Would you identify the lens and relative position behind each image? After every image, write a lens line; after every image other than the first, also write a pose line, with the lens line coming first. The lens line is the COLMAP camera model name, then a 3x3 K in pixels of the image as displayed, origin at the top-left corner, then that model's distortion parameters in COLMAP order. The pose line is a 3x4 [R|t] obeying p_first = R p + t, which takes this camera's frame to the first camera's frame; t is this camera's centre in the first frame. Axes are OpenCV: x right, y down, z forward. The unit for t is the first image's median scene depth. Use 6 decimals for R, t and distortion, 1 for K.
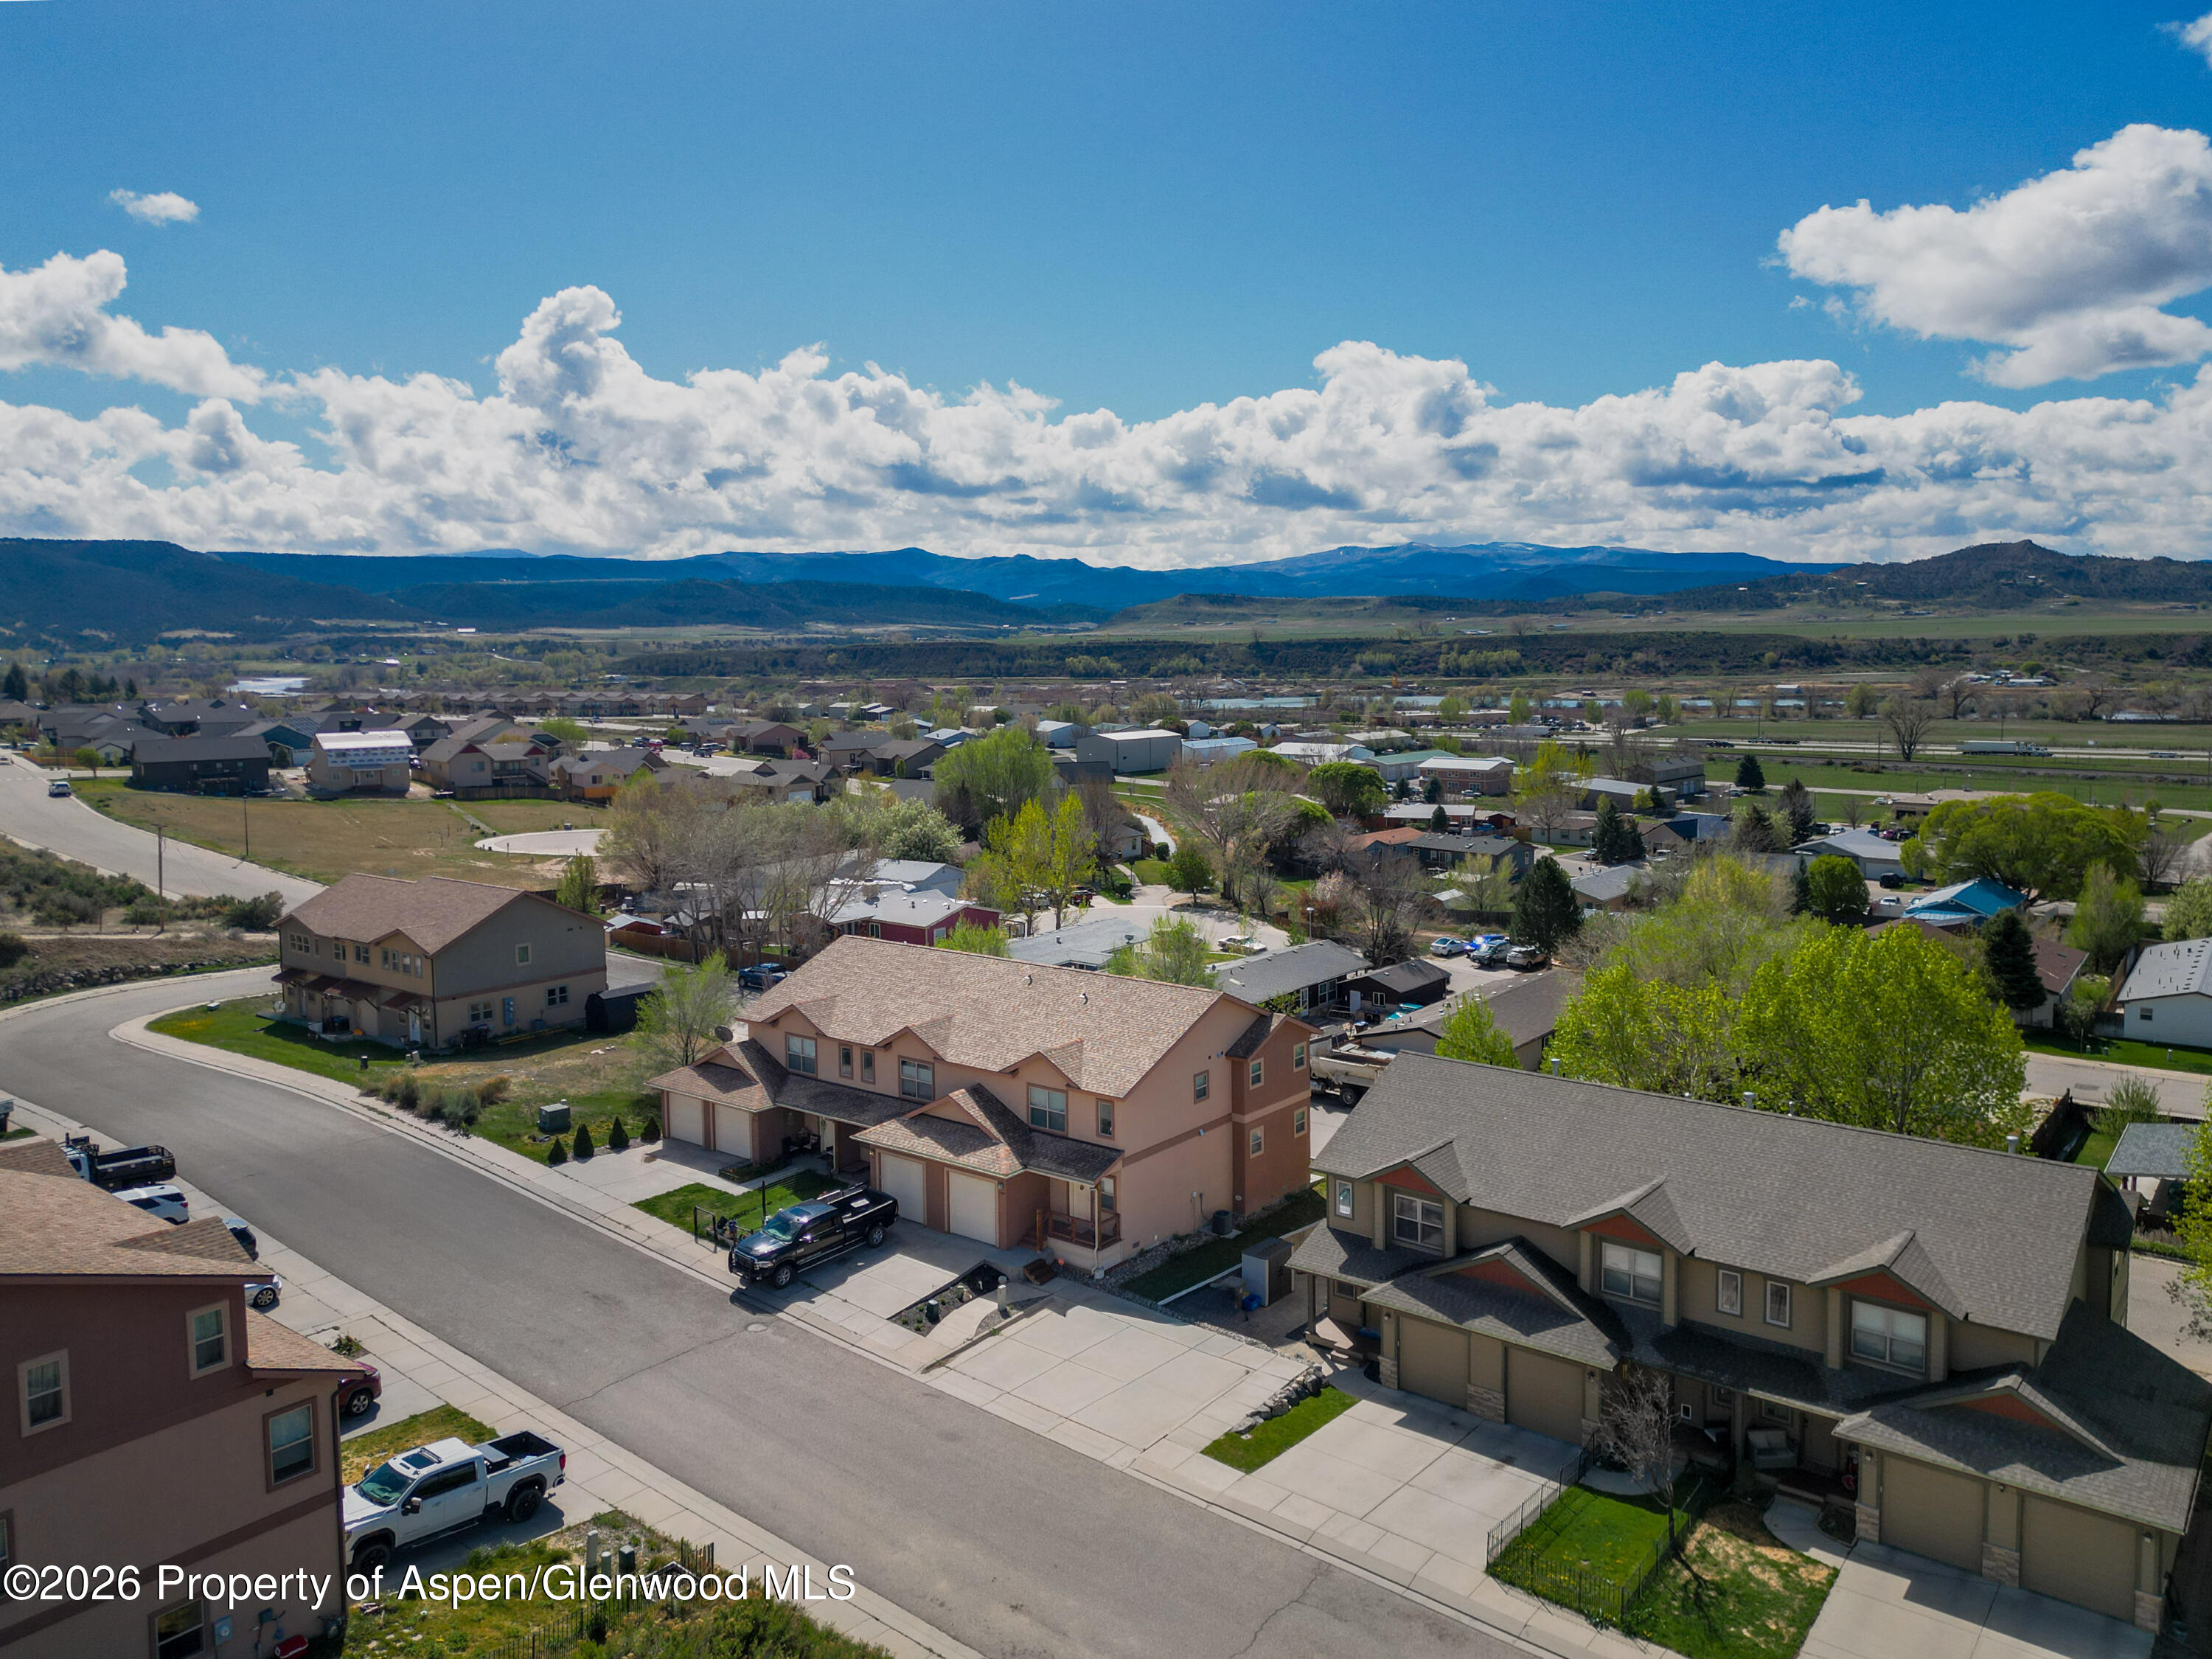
lens RADIAL K [[1586.0, 0, 1106.0], [0, 1586.0, 829.5], [0, 0, 1]] dist [0.033695, -0.003239]
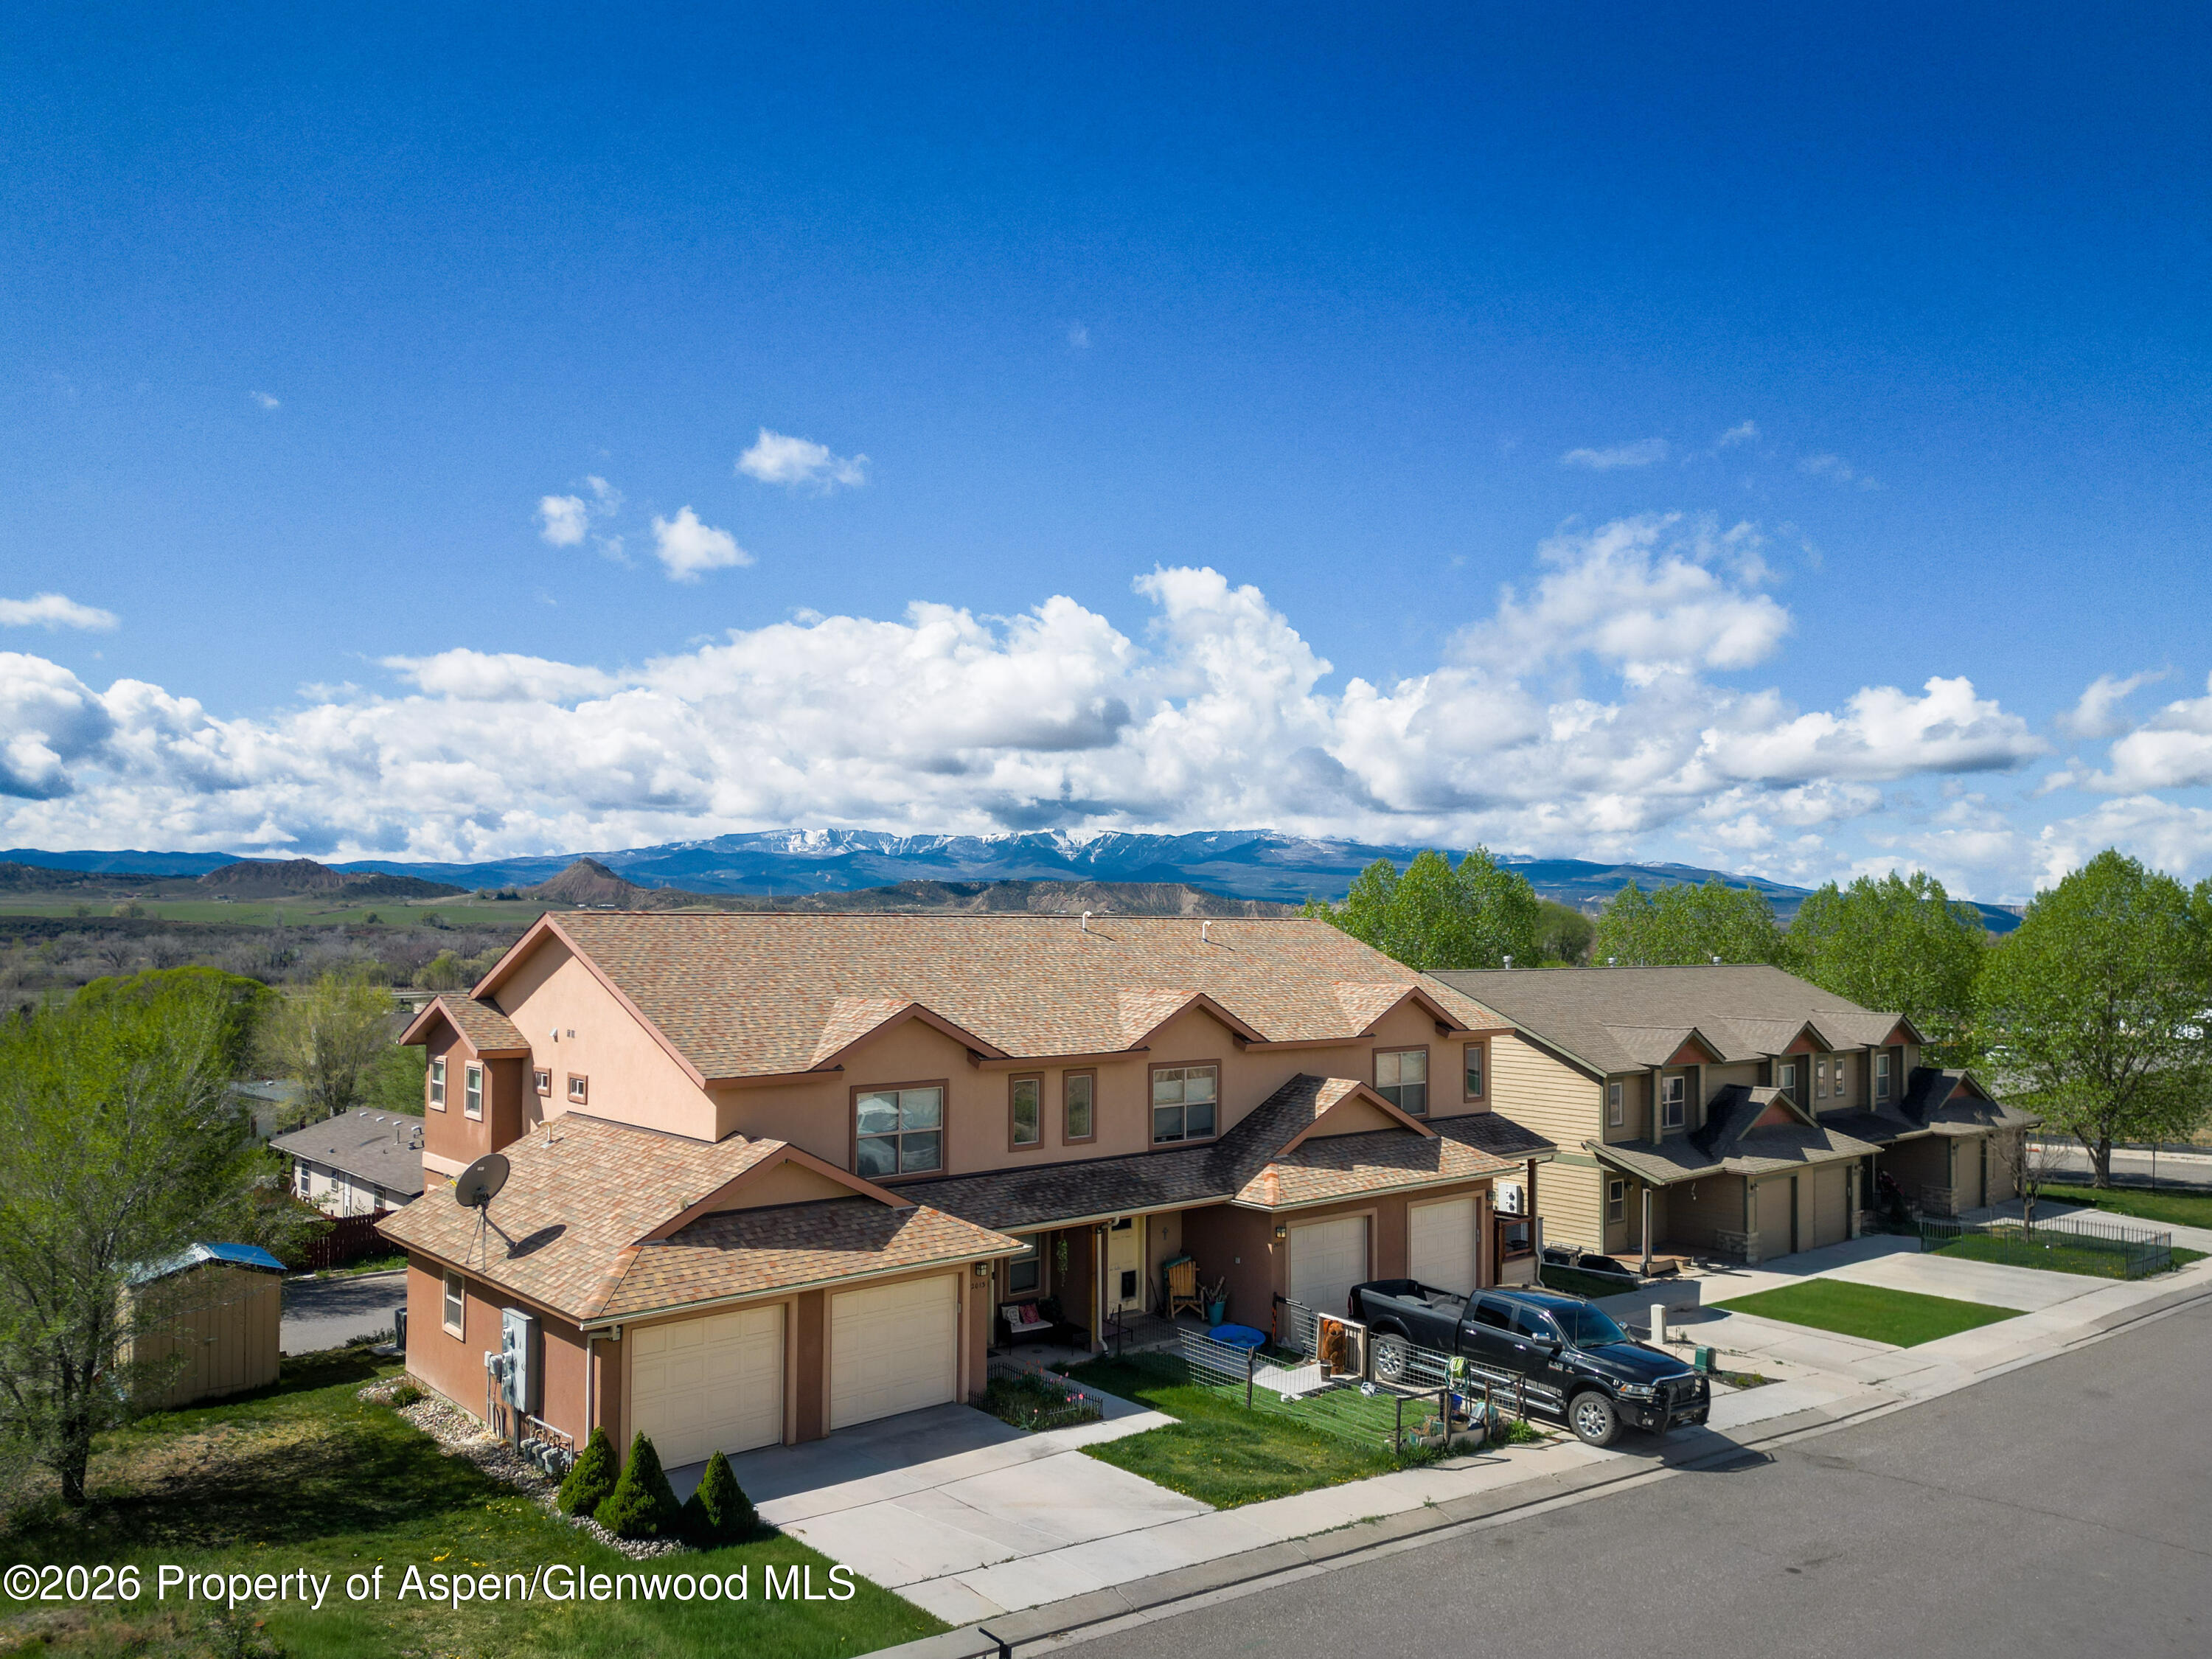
lens RADIAL K [[1550.5, 0, 1108.9], [0, 1550.5, 875.0], [0, 0, 1]] dist [0.034912, -0.002926]
pose [[0.205519, 0.034591, 0.978042, -0.656891], [0.108061, 0.992462, -0.057809, 0.115875], [-0.972669, 0.117569, 0.200232, 0.957172]]
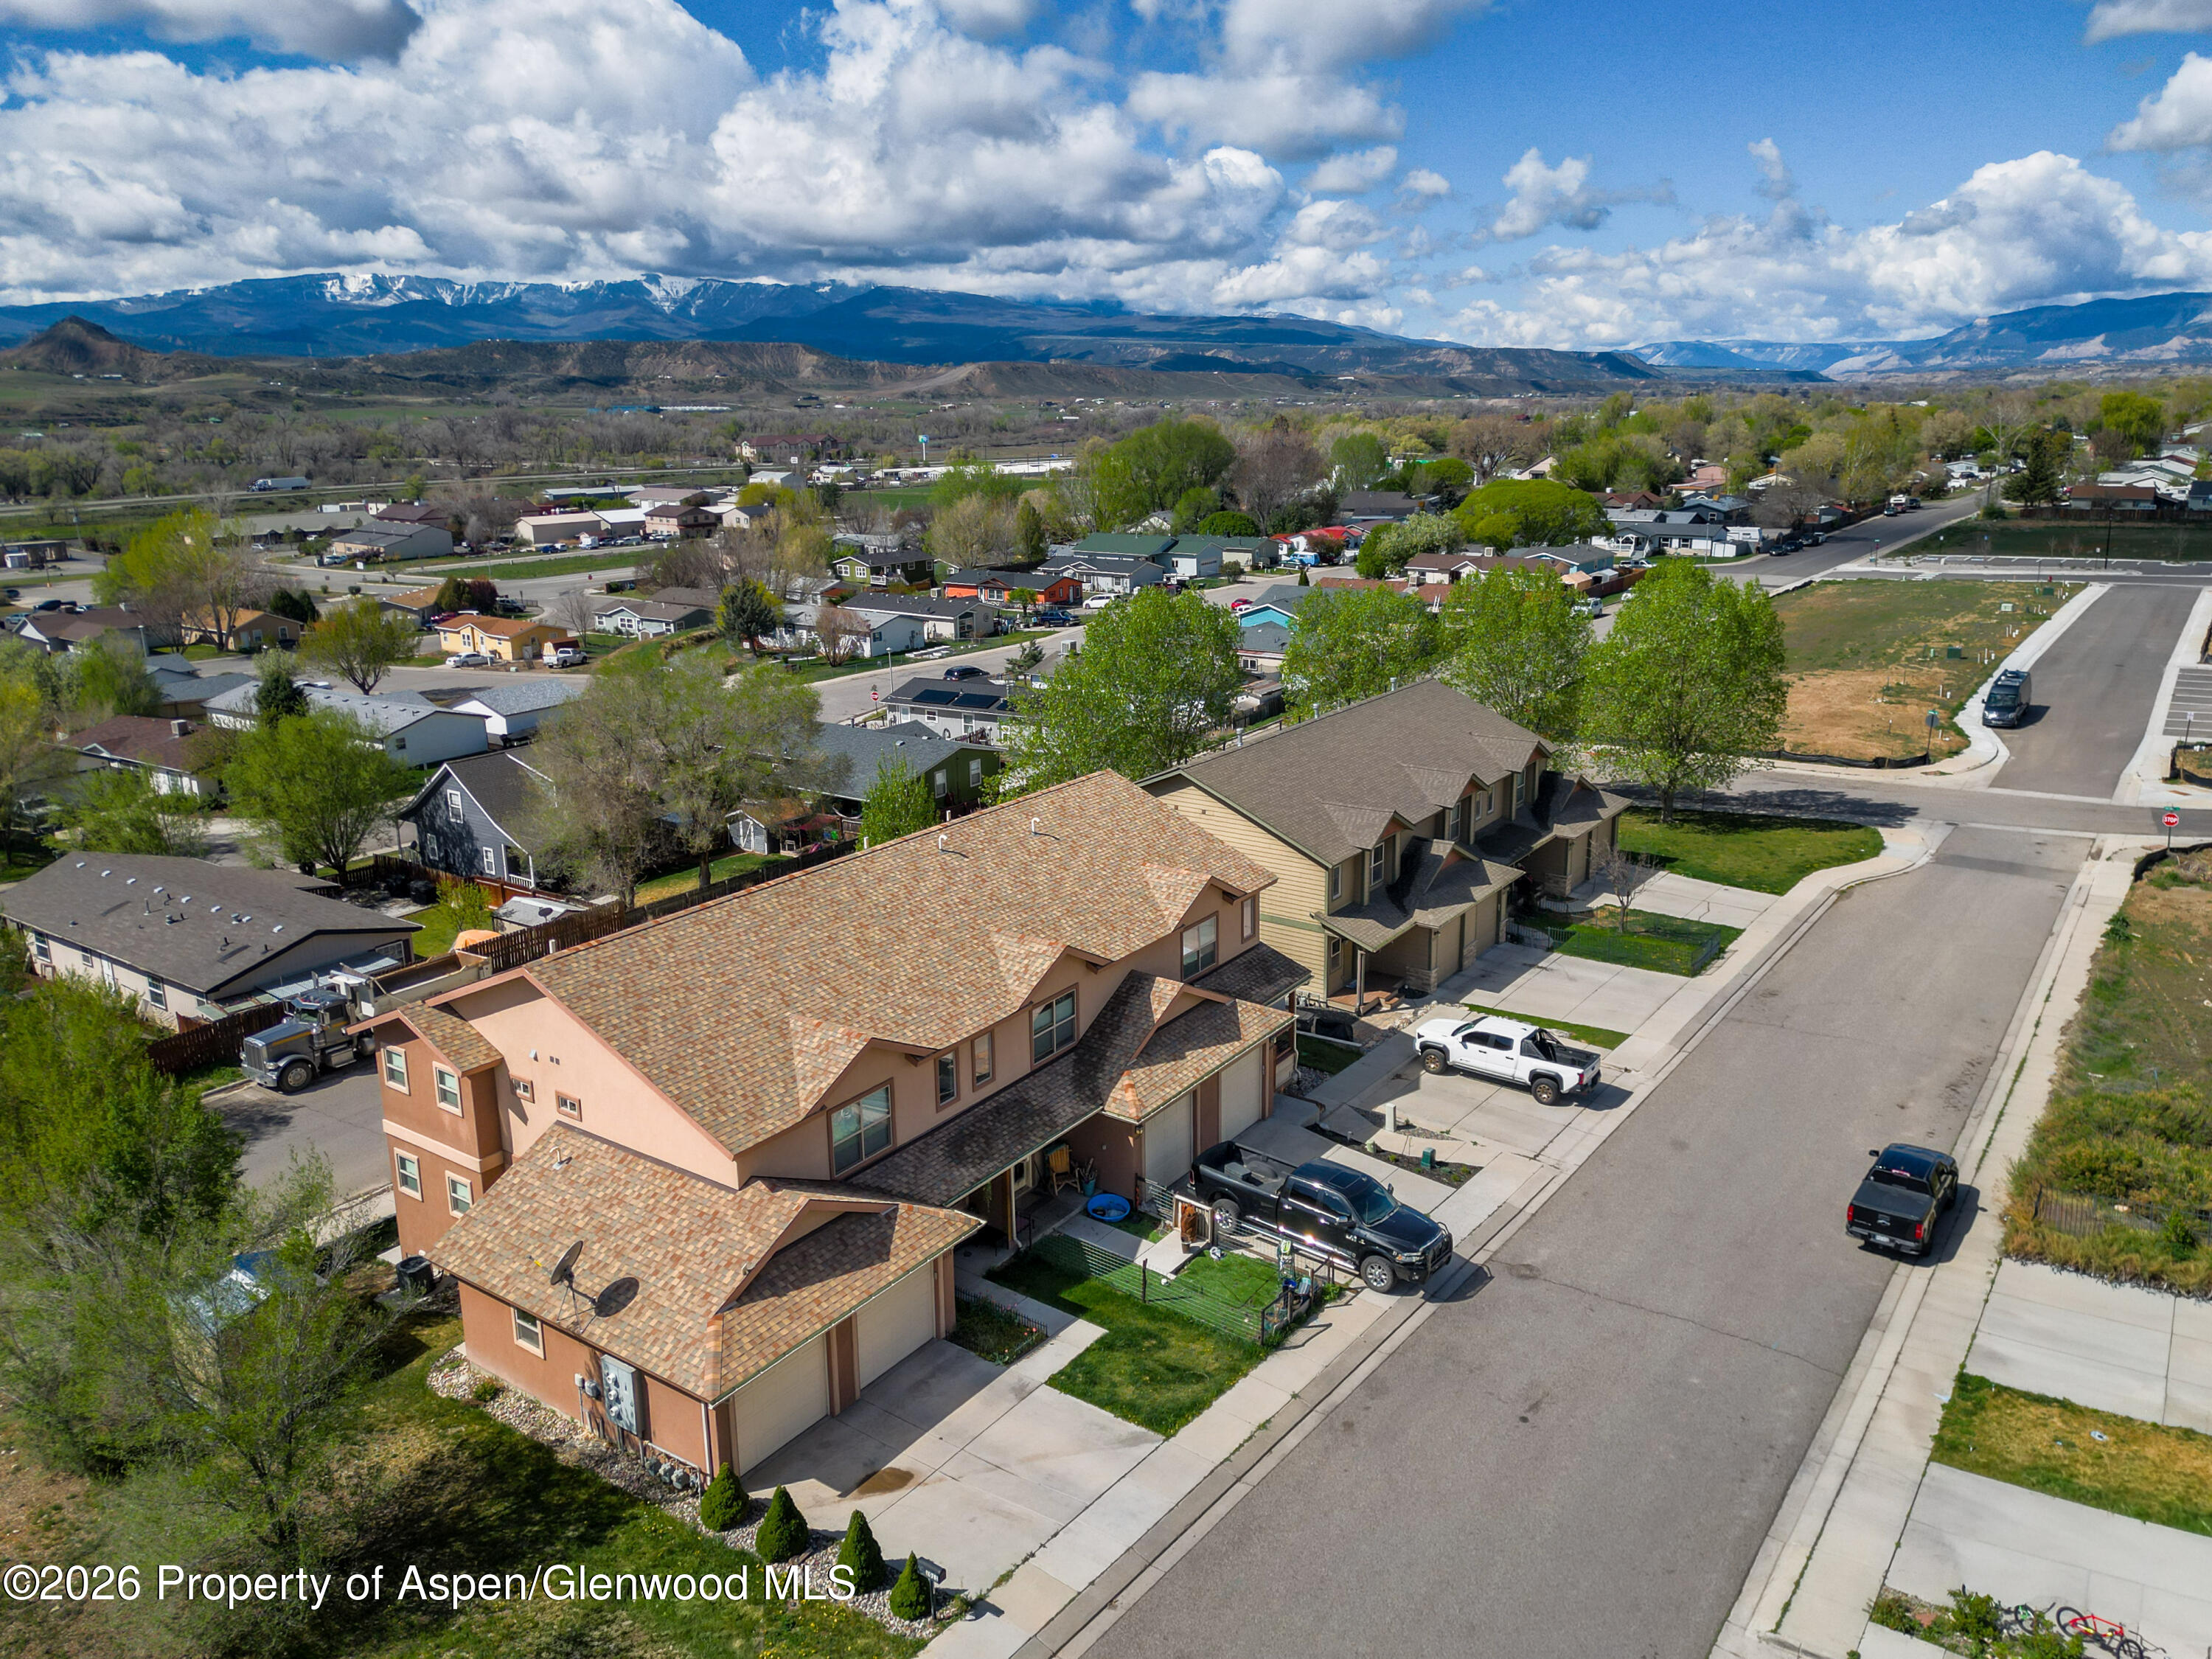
lens RADIAL K [[1542.4, 0, 1109.5], [0, 1542.4, 733.3], [0, 0, 1]] dist [0.104276, -0.111627]
pose [[-0.026959, -0.207455, 0.977873, -0.761893], [0.138807, 0.967975, 0.209182, -0.096865], [-0.989952, 0.141375, 0.002701, 1.004292]]
